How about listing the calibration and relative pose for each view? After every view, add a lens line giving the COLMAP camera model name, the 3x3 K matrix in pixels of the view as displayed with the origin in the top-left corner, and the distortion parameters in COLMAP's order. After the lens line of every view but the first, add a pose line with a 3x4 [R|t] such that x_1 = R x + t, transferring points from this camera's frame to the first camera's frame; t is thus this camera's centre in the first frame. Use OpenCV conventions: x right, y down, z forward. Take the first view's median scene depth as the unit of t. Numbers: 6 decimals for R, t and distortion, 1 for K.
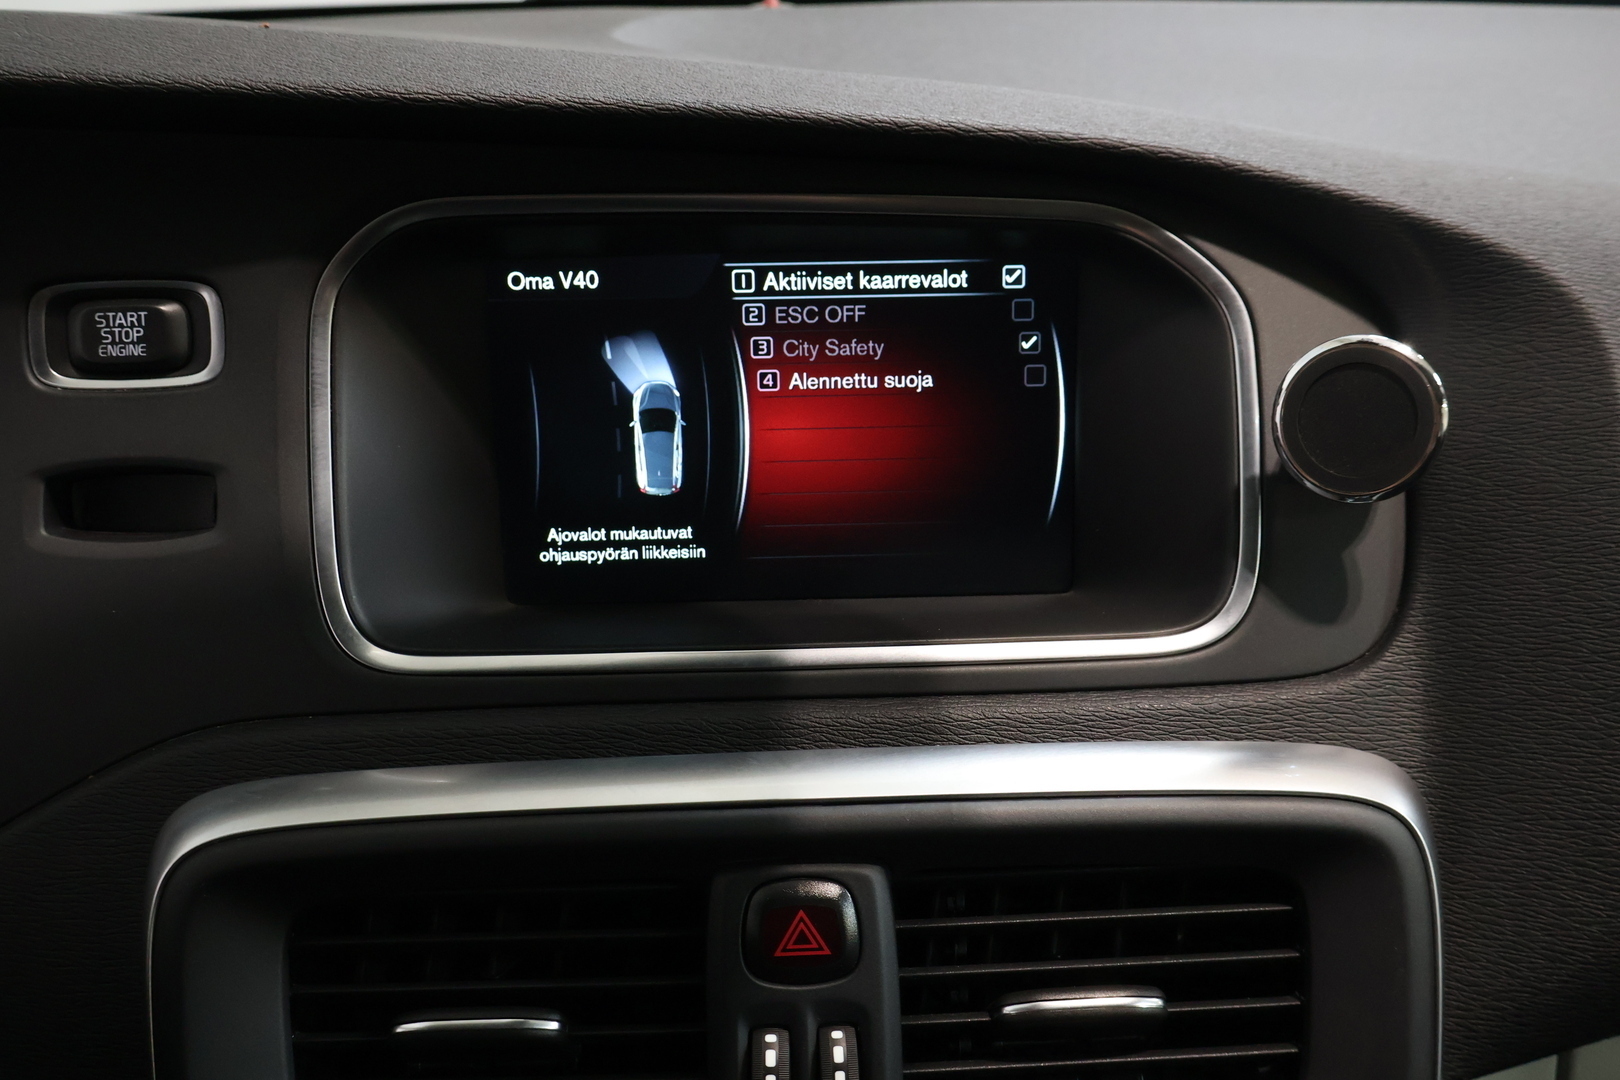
lens RADIAL K [[1620.0, 0, 821.3], [0, 1620.0, 544.3], [0, 0, 1]] dist [0.009048, 0.000000]
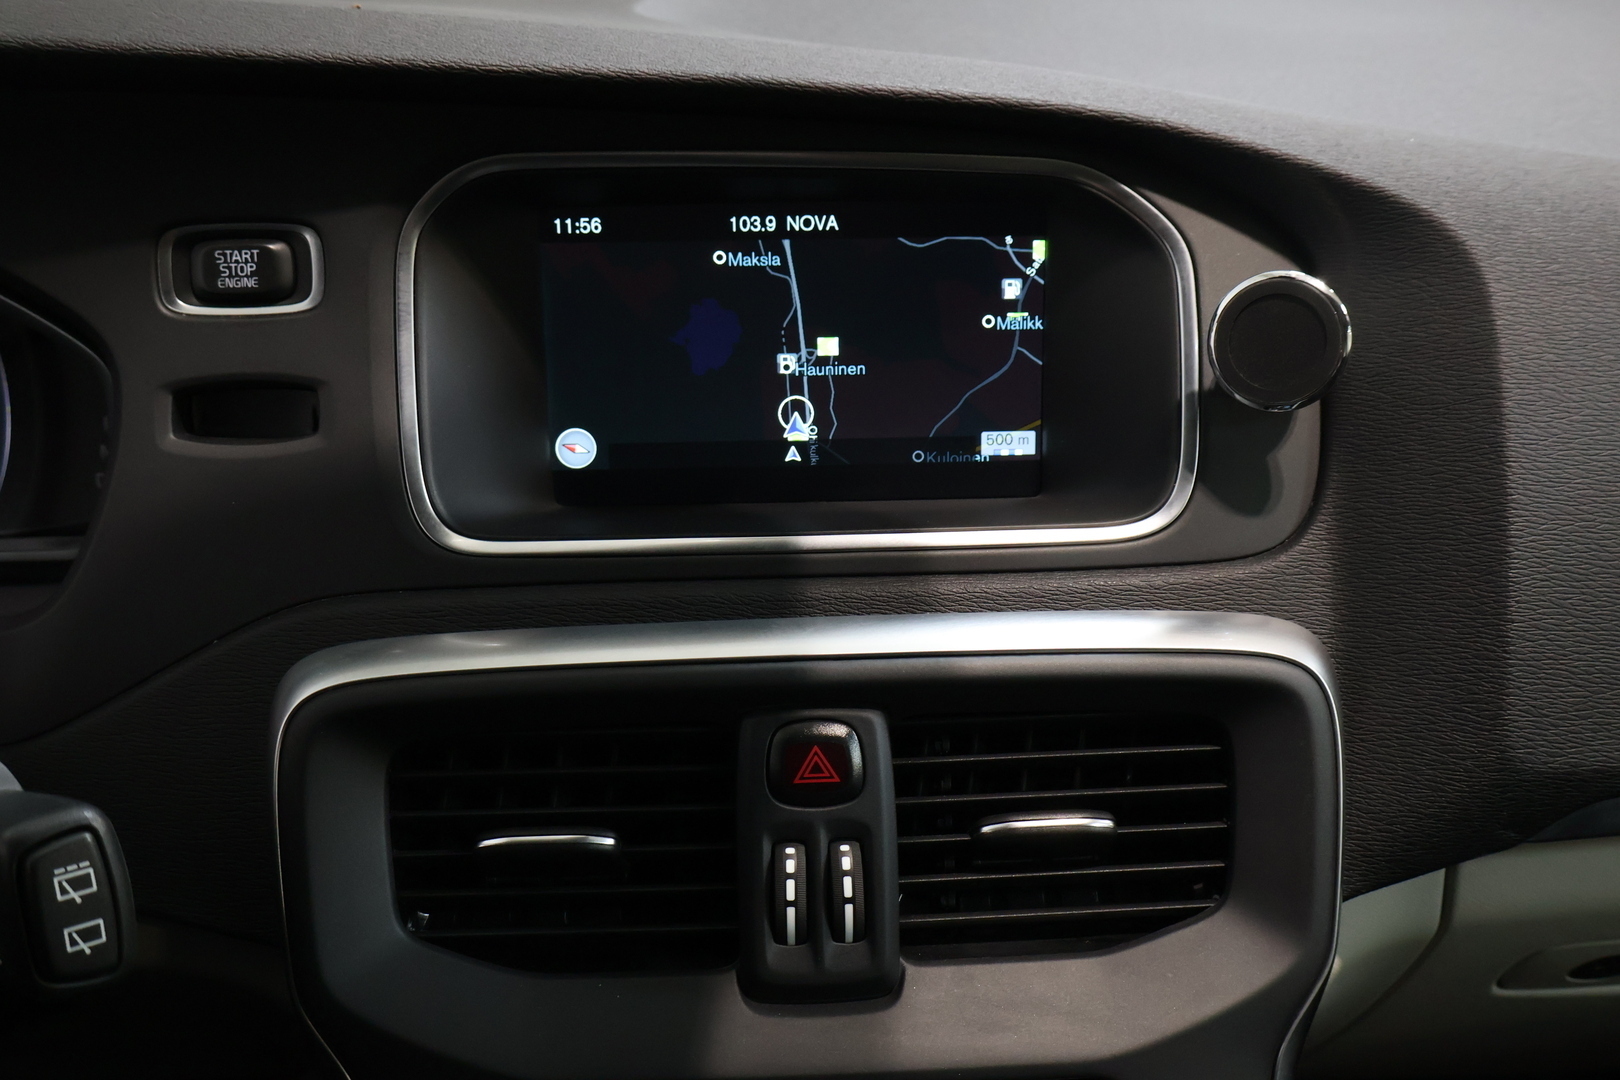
lens RADIAL K [[1620.0, 0, 813.6], [0, 1620.0, 536.5], [0, 0, 1]] dist [0.009048, 0.000000]
pose [[0.999929, 0.000463, 0.011871, -0.026050], [-0.000691, 0.999815, 0.019218, 0.042922], [-0.011860, -0.019225, 0.999745, -0.191886]]
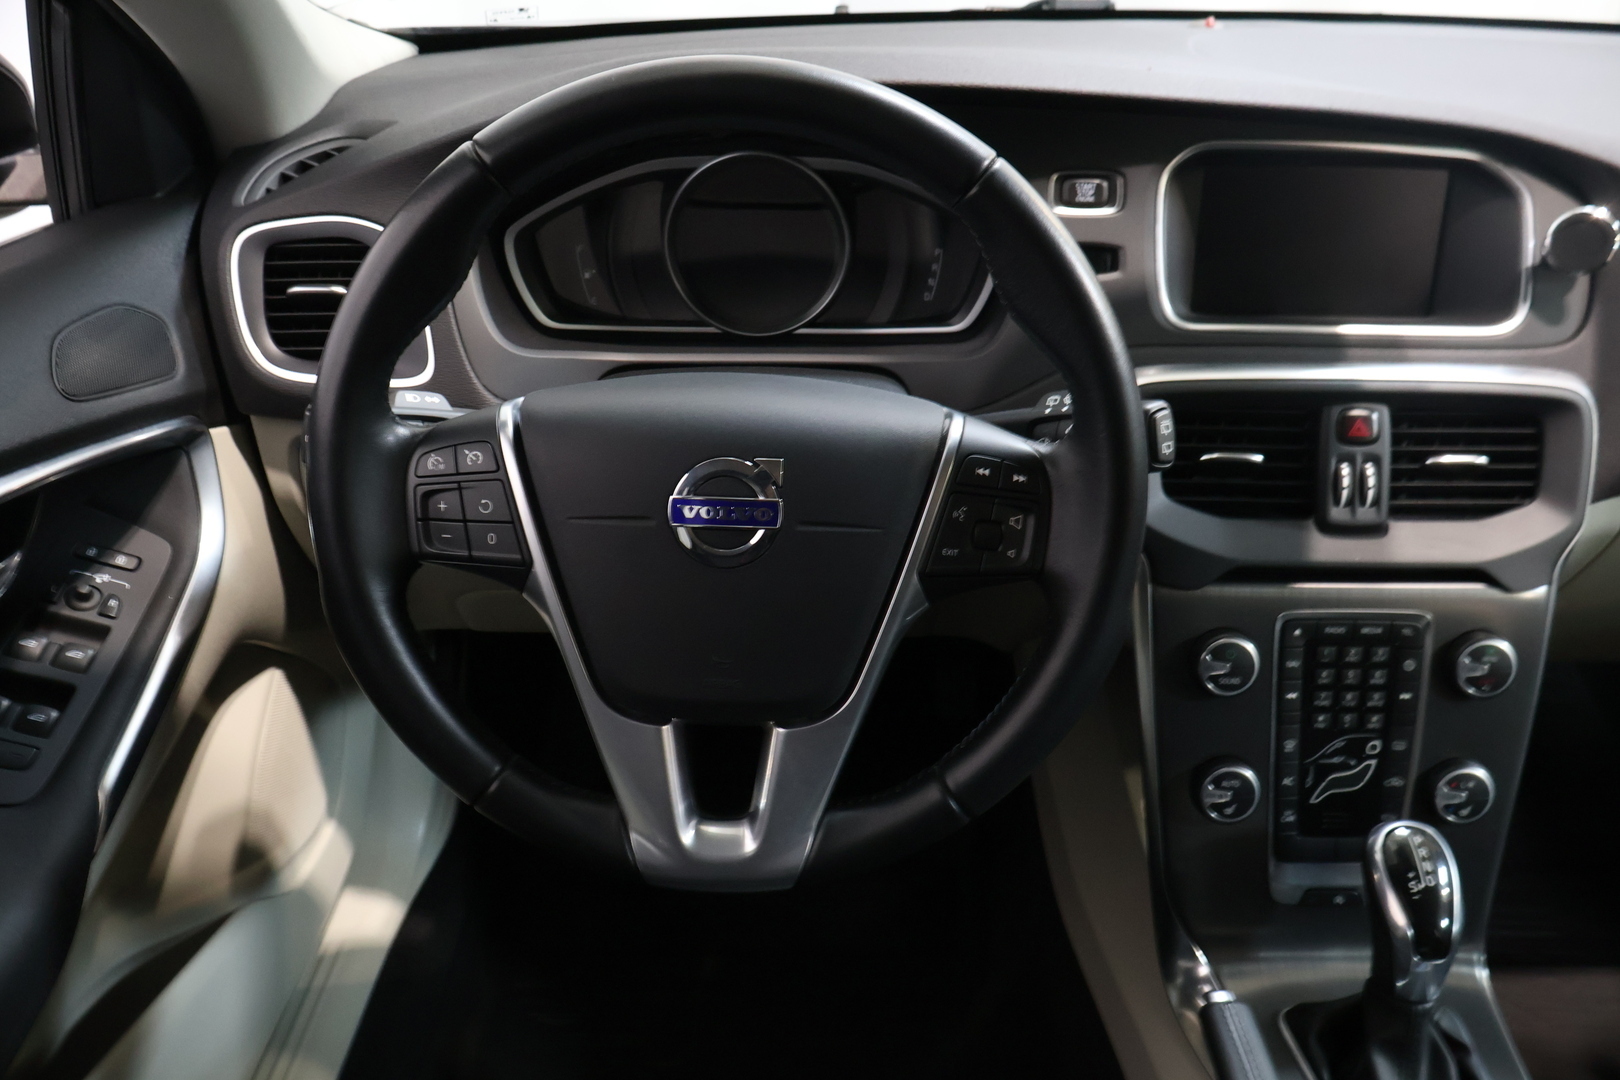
lens RADIAL K [[1349.7, 0, 808.7], [0, 1349.7, 540.1], [0, 0, 1]] dist [-0.014481, 0.028599]
pose [[0.998658, 0.040572, -0.032195, -0.785101], [-0.036781, 0.993177, 0.110665, 0.196207], [0.036465, -0.109332, 0.993336, -1.188709]]
